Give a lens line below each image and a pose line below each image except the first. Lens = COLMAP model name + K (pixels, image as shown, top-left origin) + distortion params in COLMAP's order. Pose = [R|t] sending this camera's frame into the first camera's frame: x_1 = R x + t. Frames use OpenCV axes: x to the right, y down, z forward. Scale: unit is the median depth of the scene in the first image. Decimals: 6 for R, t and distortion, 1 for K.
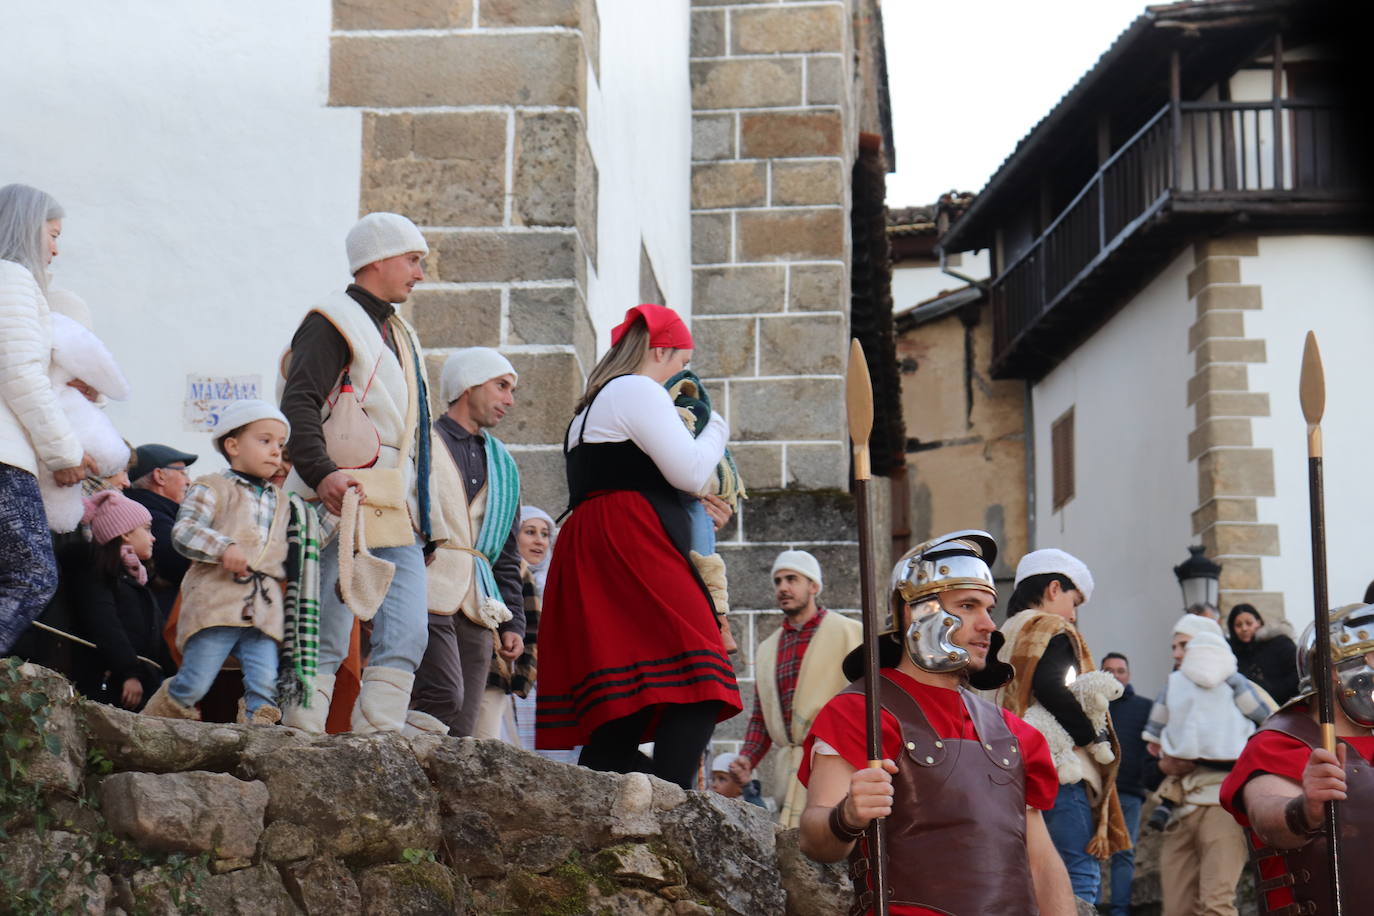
lens RADIAL K [[3251.2, 0, 666.3], [0, 3251.2, 461.9], [0, 0, 1]] dist [0.422929, 0.721289]
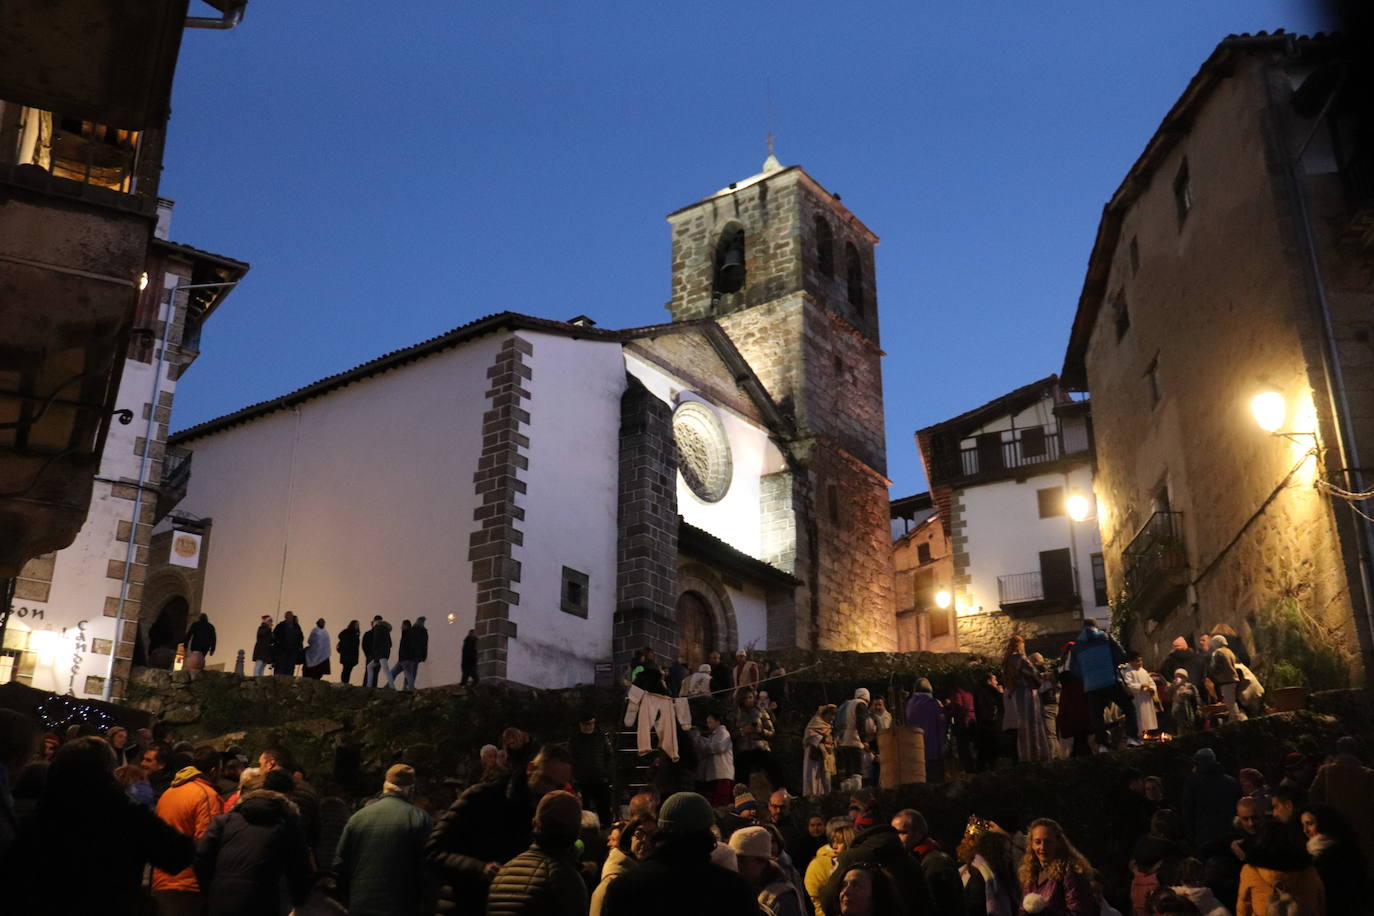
lens RADIAL K [[1429.9, 0, 678.3], [0, 1429.9, 456.8], [0, 0, 1]] dist [-0.107738, 0.221252]
pose [[0.865147, -0.196501, -0.461419, 1.370584], [0.157699, 0.979966, -0.121648, 0.068733], [0.476079, 0.032478, 0.878802, -0.967709]]
